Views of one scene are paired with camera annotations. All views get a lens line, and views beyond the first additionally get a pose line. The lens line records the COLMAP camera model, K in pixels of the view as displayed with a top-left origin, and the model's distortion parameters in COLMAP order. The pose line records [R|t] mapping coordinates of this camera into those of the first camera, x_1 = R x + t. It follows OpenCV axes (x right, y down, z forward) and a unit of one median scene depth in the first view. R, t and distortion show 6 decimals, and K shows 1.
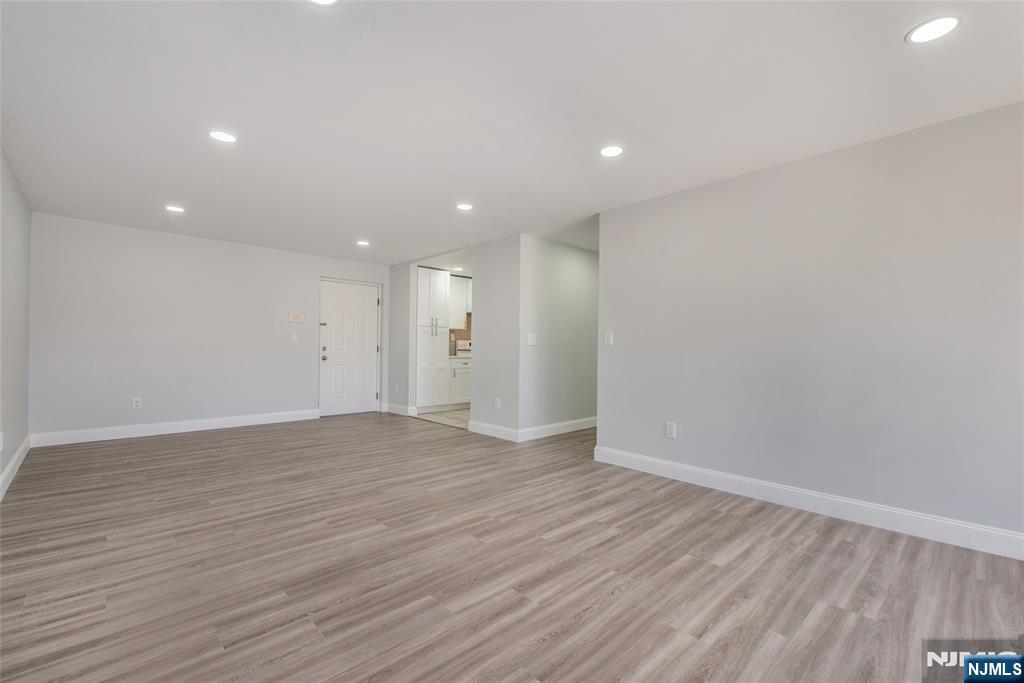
lens RADIAL K [[432.4, 0, 518.0], [0, 432.4, 345.5], [0, 0, 1]] dist [0.003968, -0.000460]
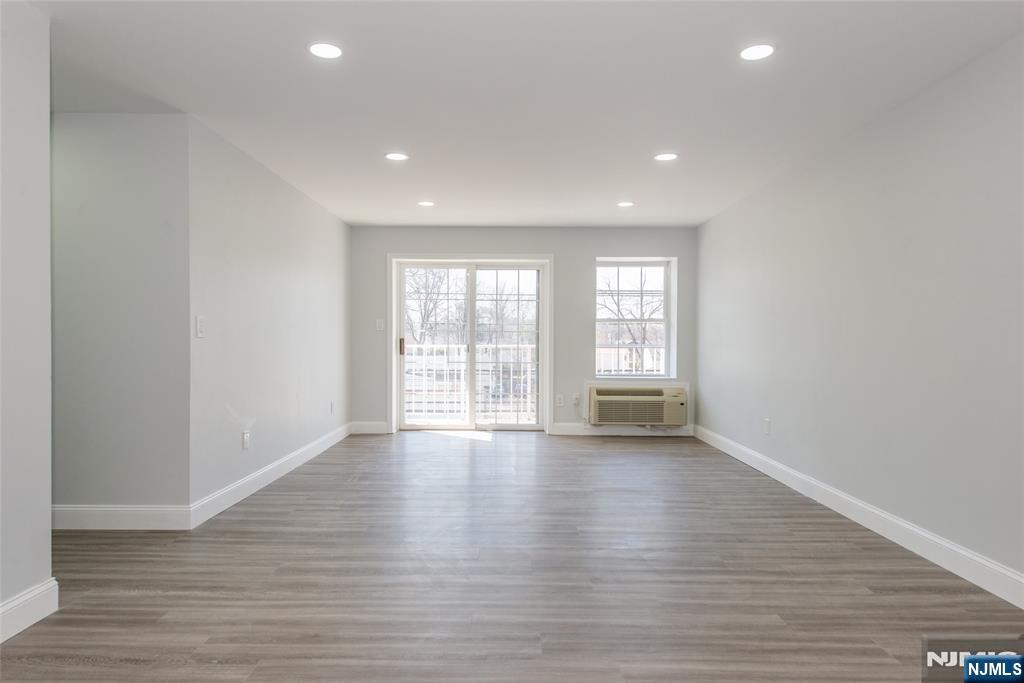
lens RADIAL K [[616.2, 0, 490.9], [0, 616.2, 345.8], [0, 0, 1]] dist [0.008085, 0.000042]
pose [[-0.685365, -0.020233, 0.727919, -1.053522], [-0.015422, 0.999793, 0.013269, -0.009492], [-0.728037, -0.002132, -0.685535, 1.875699]]
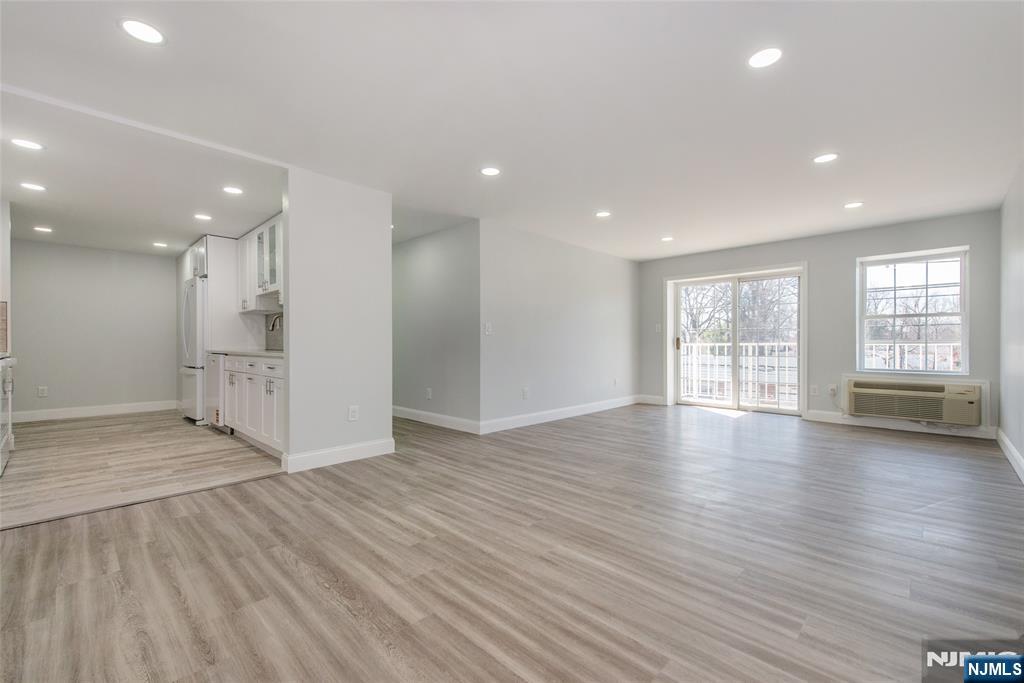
lens RADIAL K [[416.0, 0, 505.4], [0, 416.0, 341.5], [0, 0, 1]] dist [0.005917, -0.000817]
pose [[0.002551, -0.000952, 0.999996, -1.338990], [-0.005912, 0.999982, 0.000967, 0.025946], [-0.999979, -0.005914, 0.002545, 1.362468]]
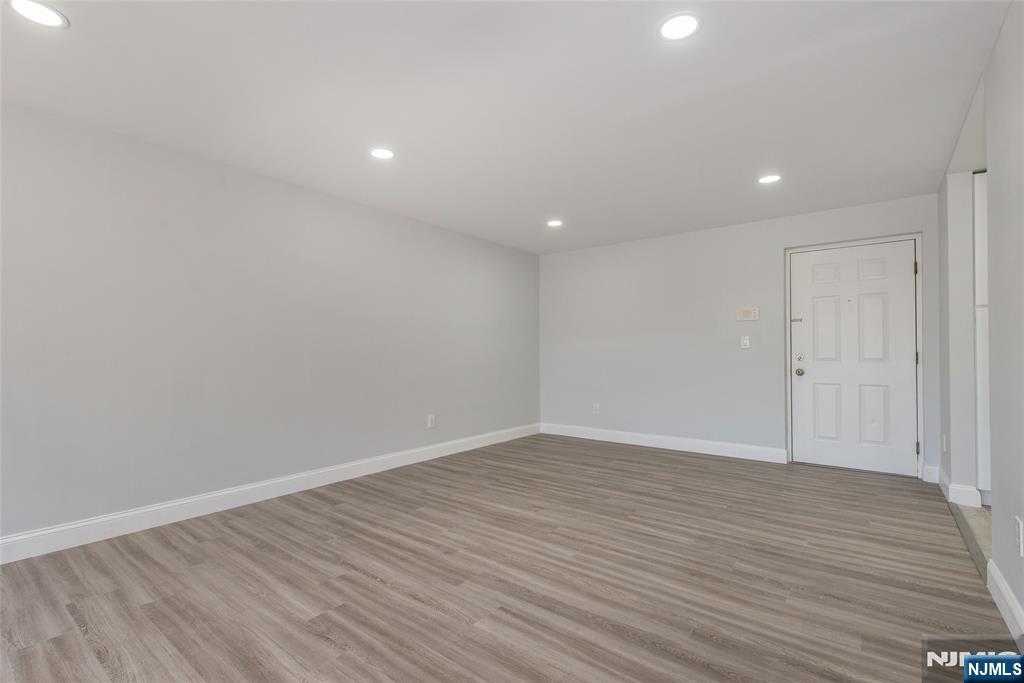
lens RADIAL K [[471.0, 0, 512.6], [0, 471.0, 346.3], [0, 0, 1]] dist [0.008021, -0.001861]
pose [[0.131546, -0.023844, -0.991023, 0.436080], [0.009591, 0.999695, -0.022779, 0.006486], [0.991264, -0.006508, 0.131735, 1.087961]]
